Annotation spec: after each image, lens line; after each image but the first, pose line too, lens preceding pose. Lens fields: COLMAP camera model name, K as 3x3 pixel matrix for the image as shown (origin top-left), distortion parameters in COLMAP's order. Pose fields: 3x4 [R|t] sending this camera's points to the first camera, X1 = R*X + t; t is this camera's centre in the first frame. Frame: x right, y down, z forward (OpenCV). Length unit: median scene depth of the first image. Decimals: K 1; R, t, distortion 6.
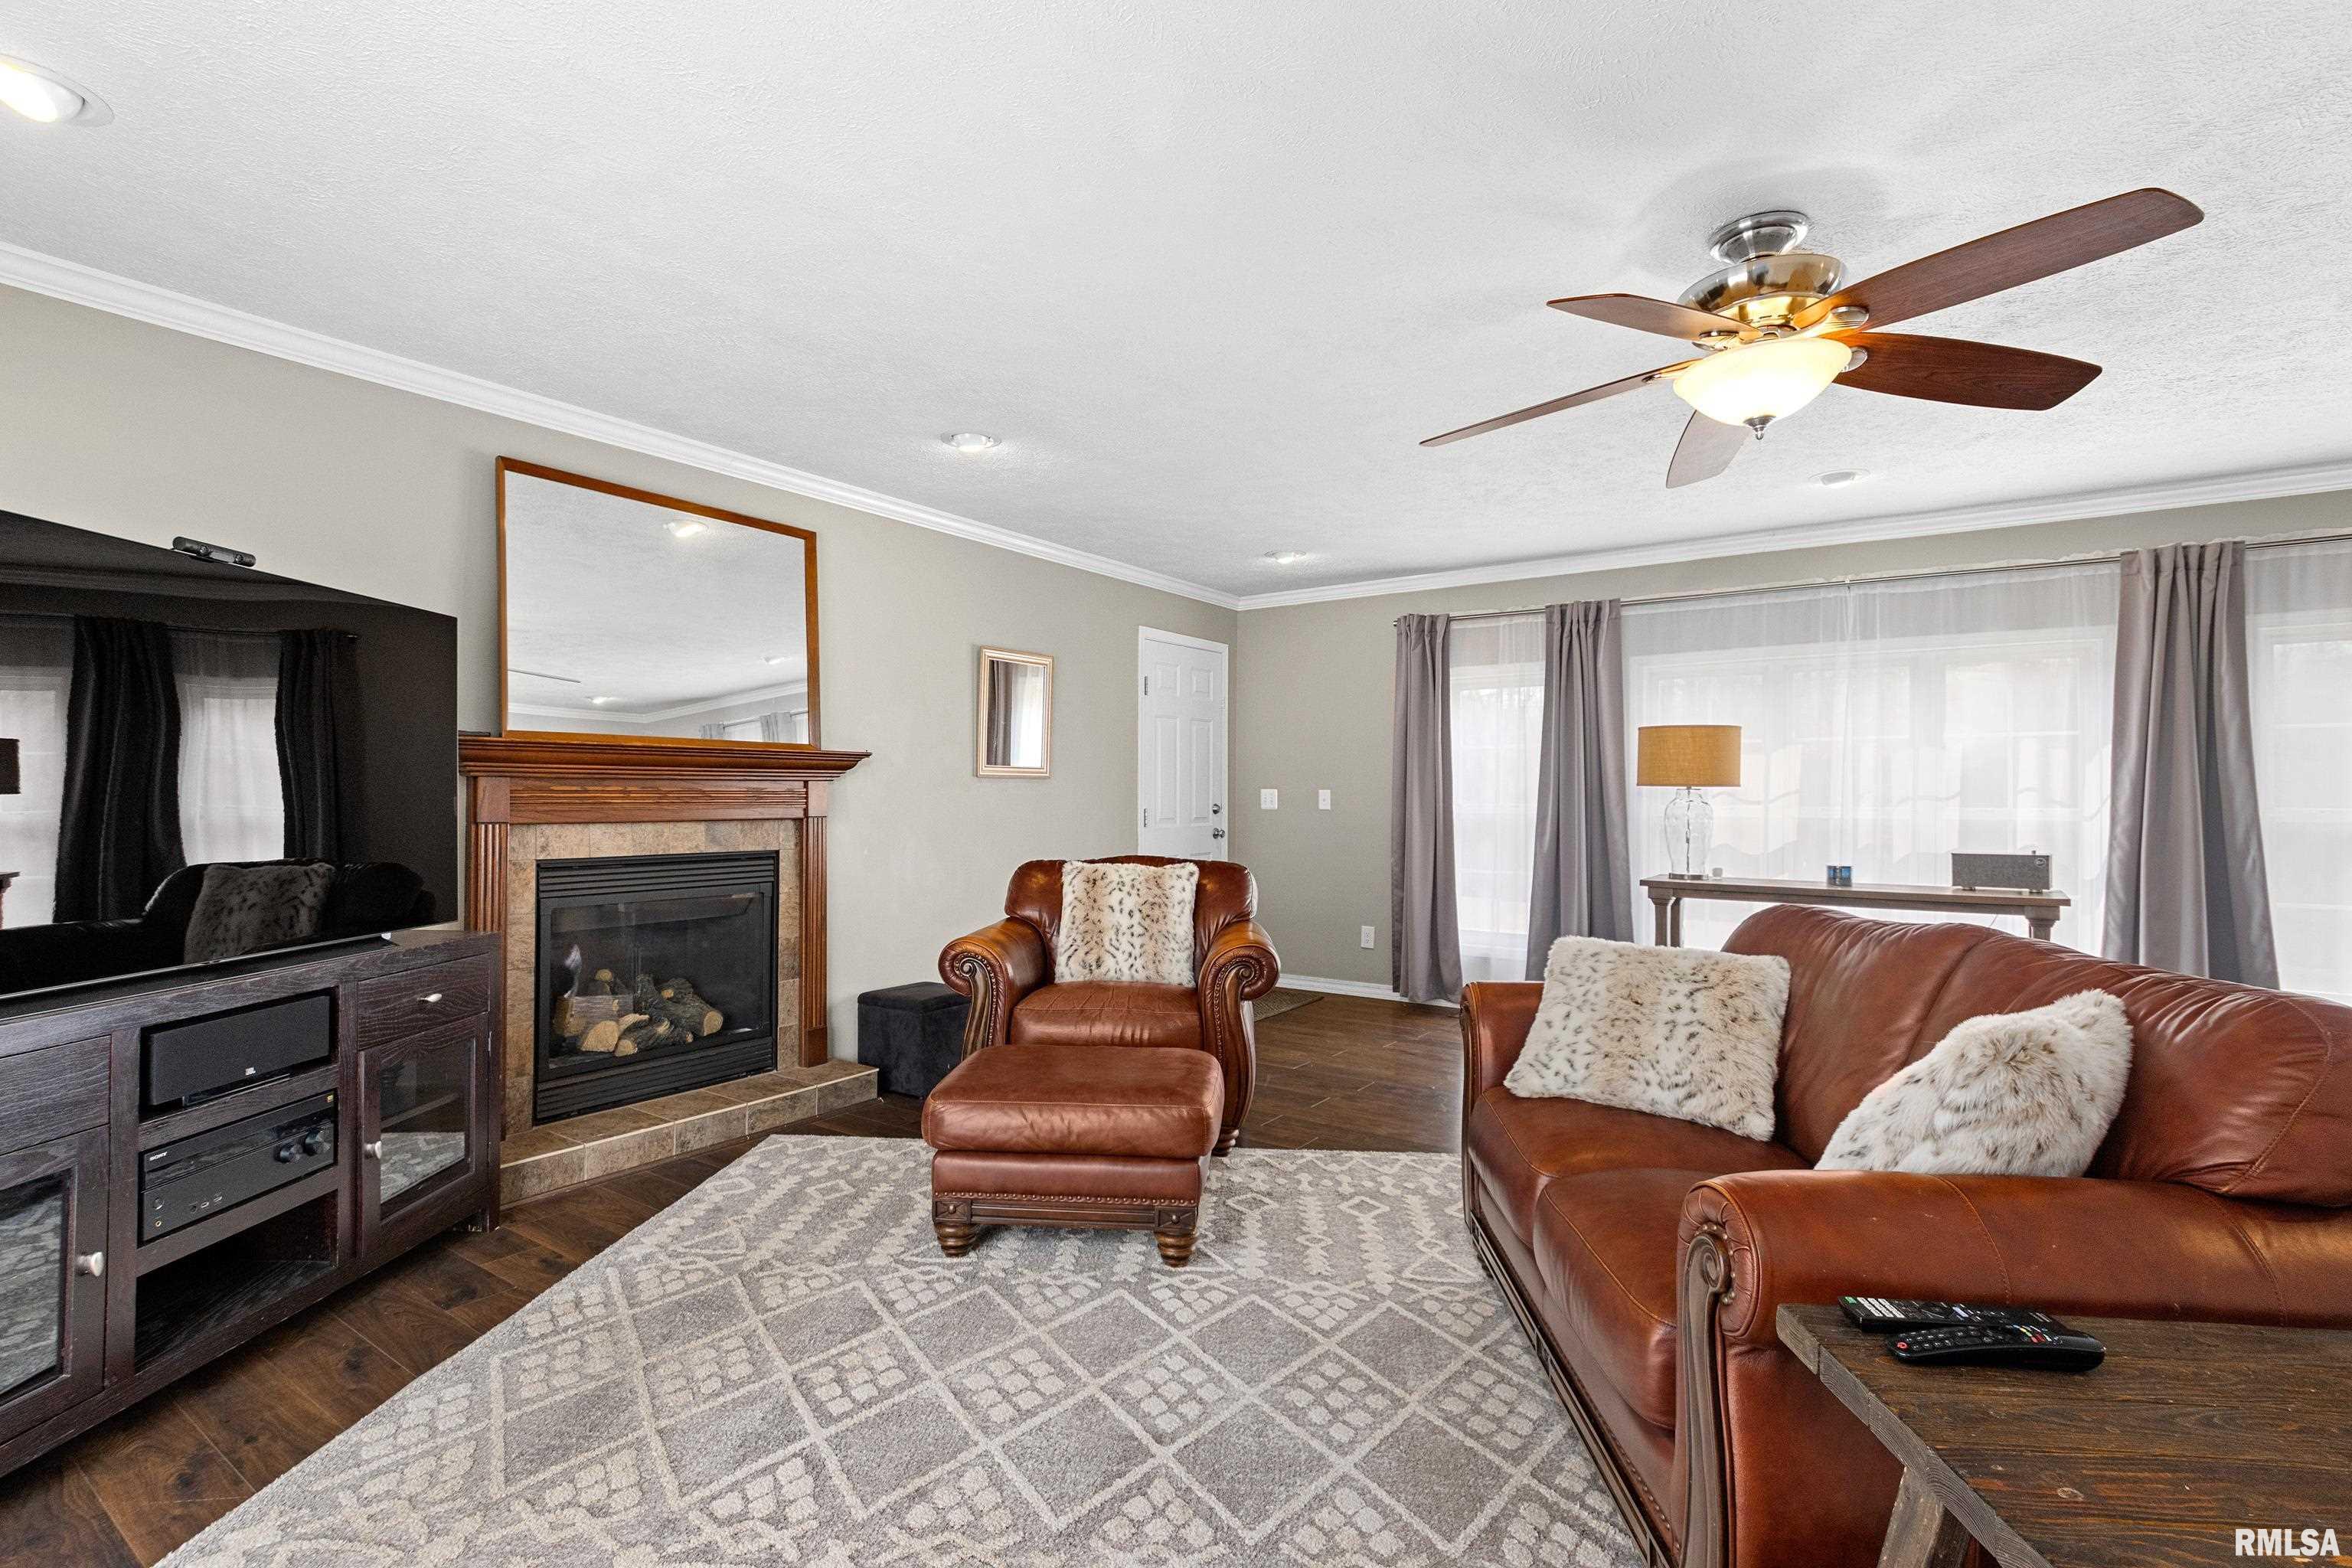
lens RADIAL K [[1090.8, 0, 1162.7], [0, 1090.8, 784.3], [0, 0, 1]] dist [0.001946, -0.000879]
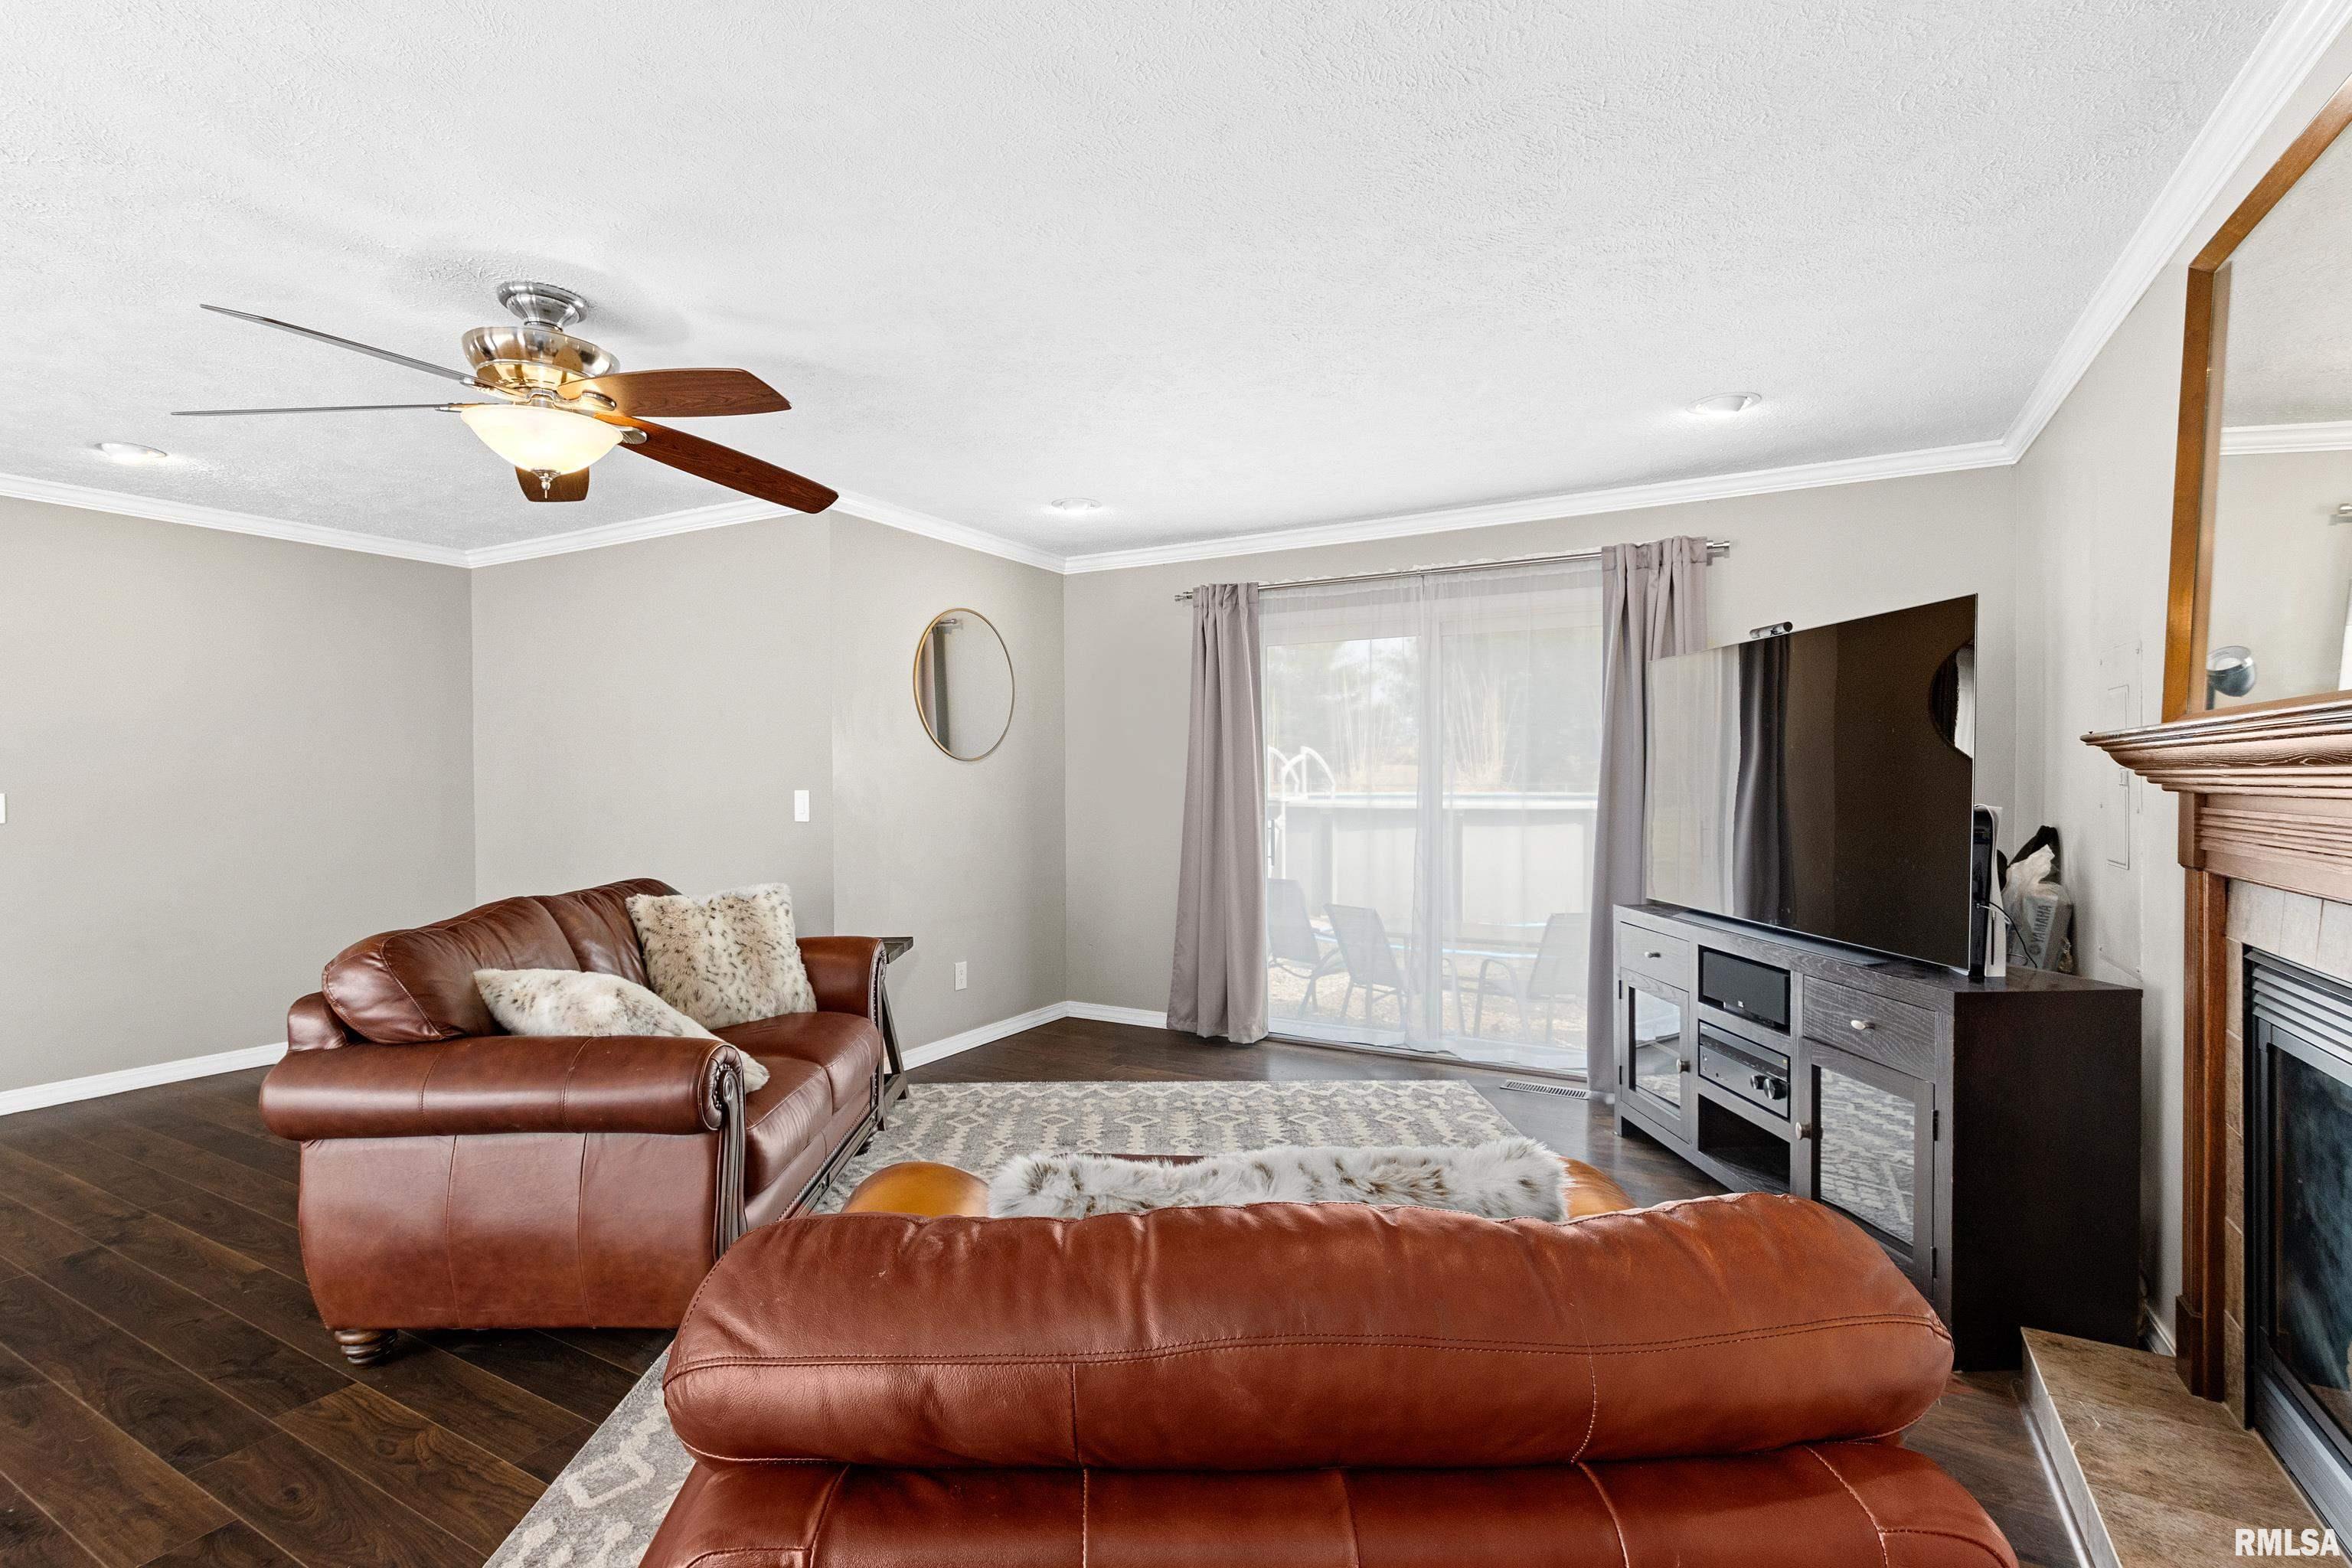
lens RADIAL K [[1093.1, 0, 1152.1], [0, 1093.1, 779.4], [0, 0, 1]] dist [0.003078, 0.000164]
pose [[-0.995348, -0.001529, -0.096331, 0.026865], [-0.000669, 0.999960, -0.008968, -0.006636], [0.096341, -0.008861, -0.995309, 1.358573]]
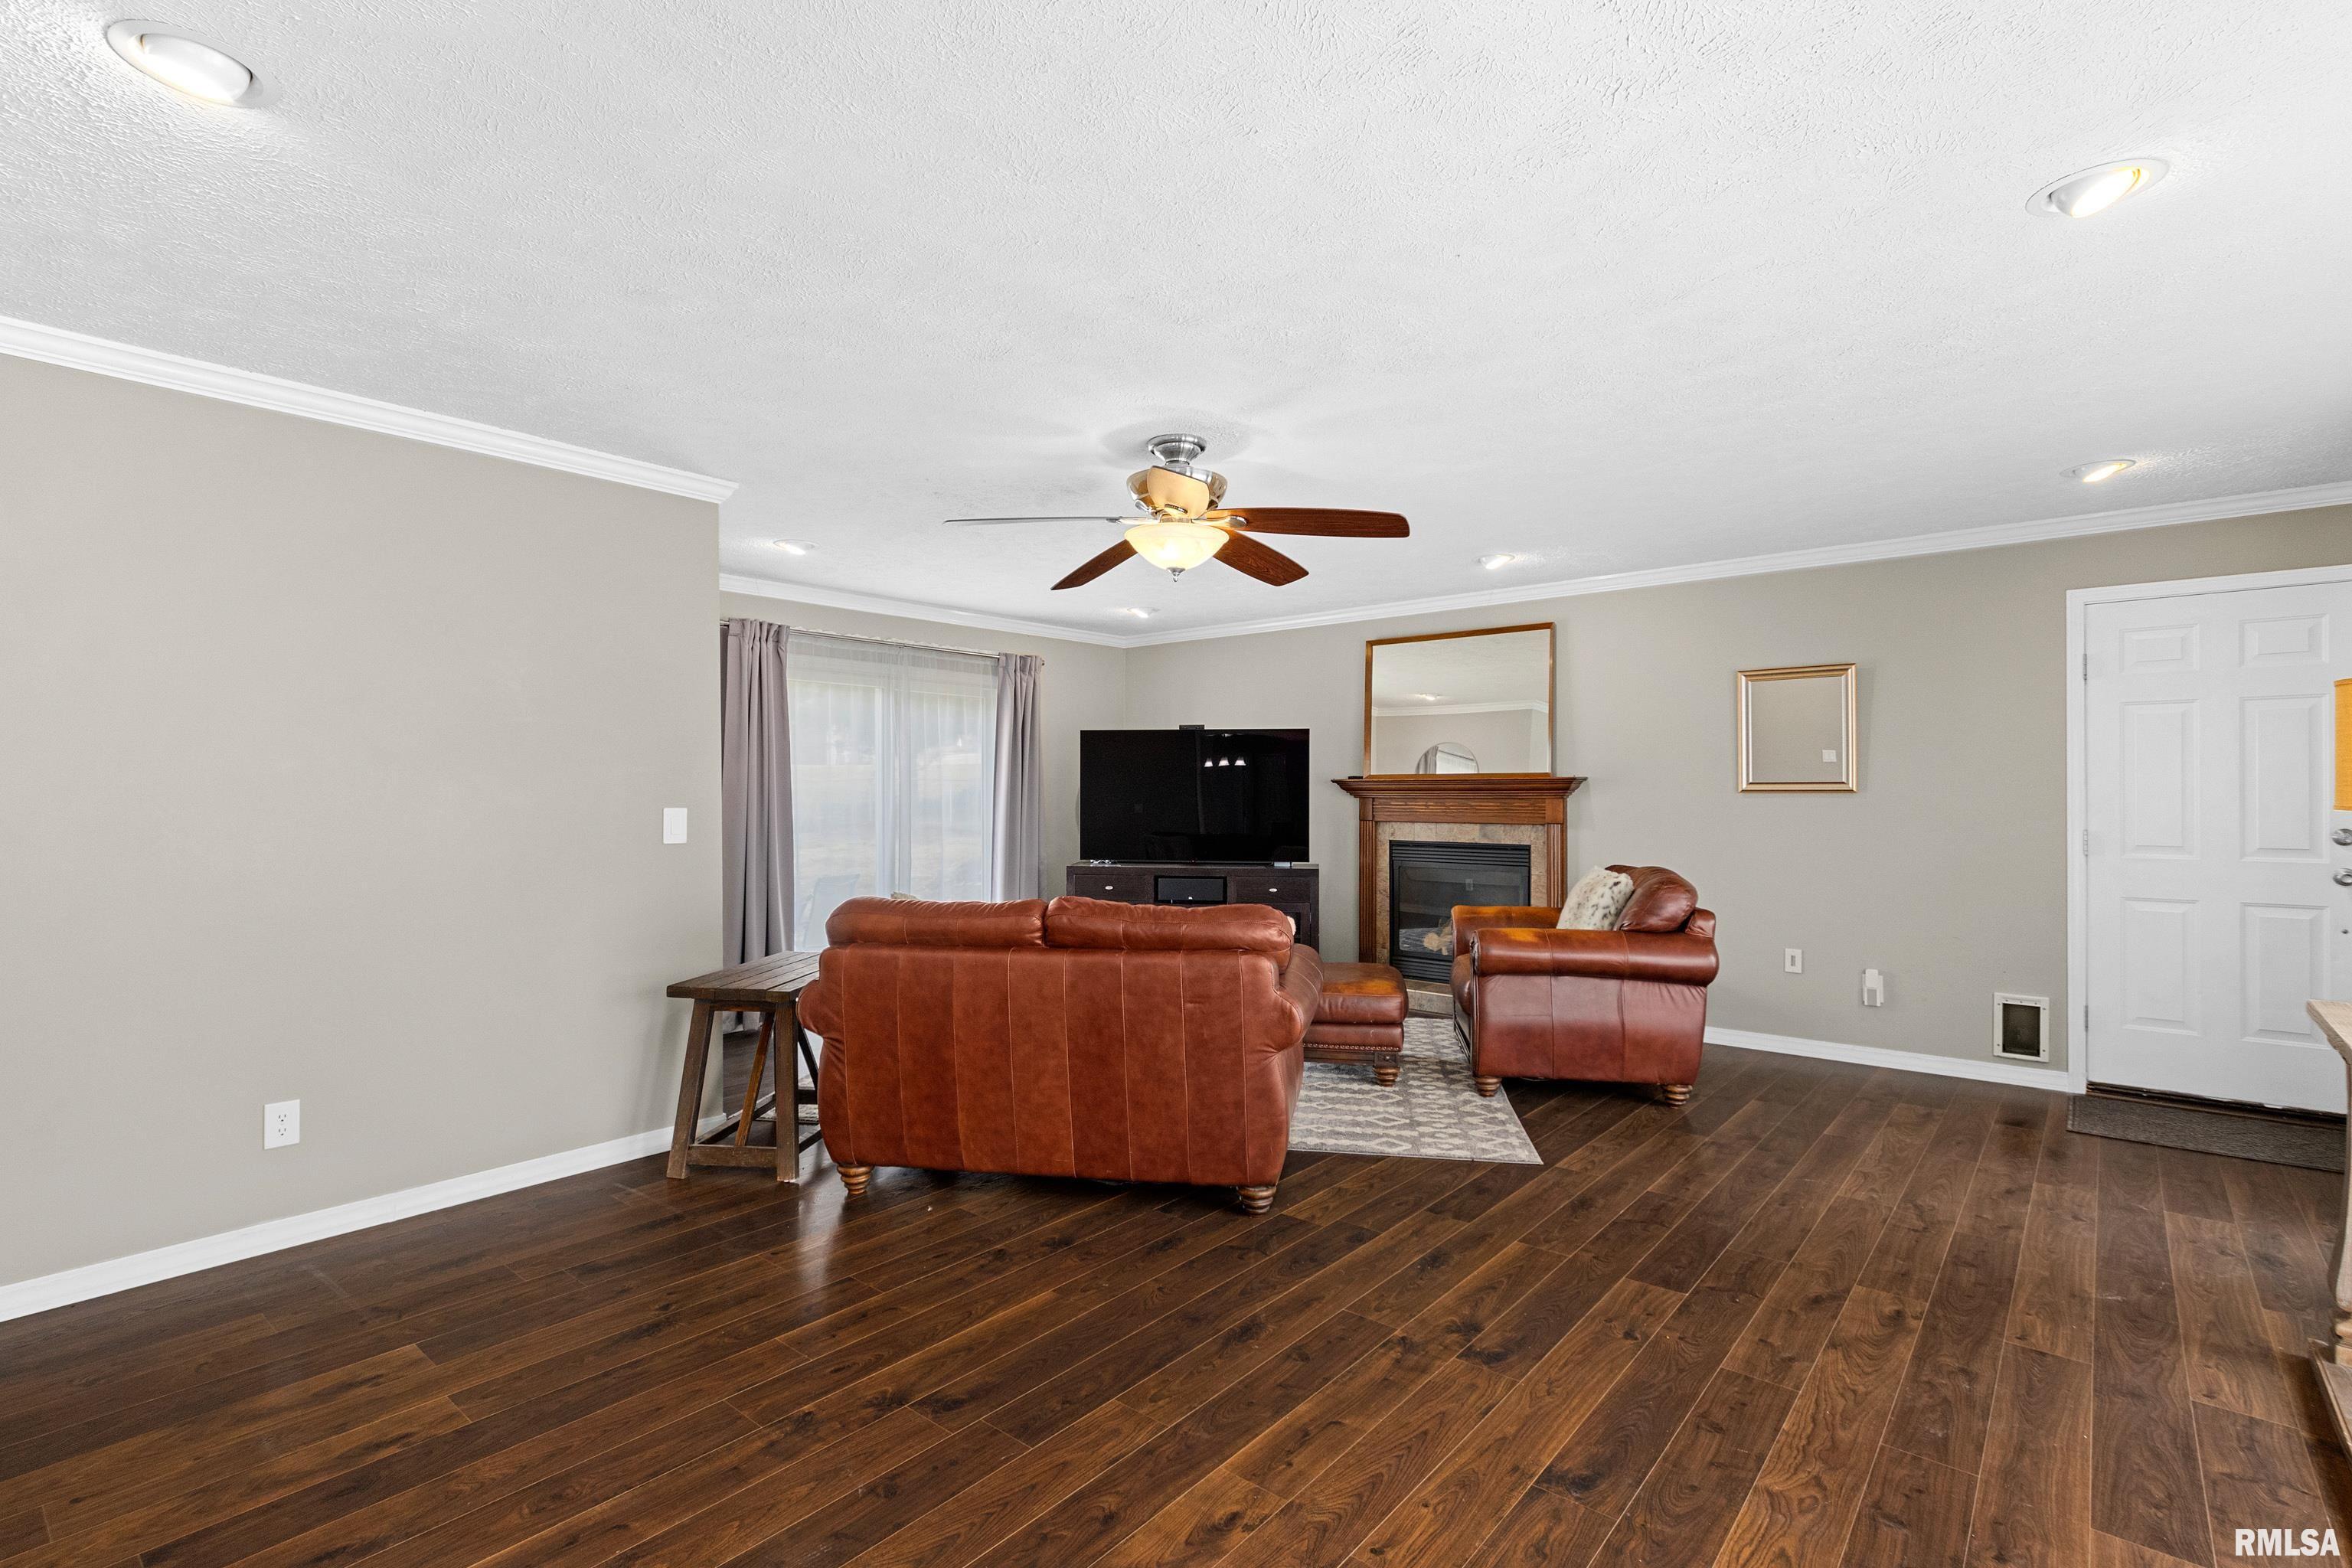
lens RADIAL K [[1093.1, 0, 1152.1], [0, 1093.1, 779.4], [0, 0, 1]] dist [0.003078, 0.000164]
pose [[-0.098483, -0.013701, -0.995044, 1.287383], [0.010348, 0.999837, -0.014791, -0.013225], [0.995085, -0.011753, -0.098325, 0.699421]]
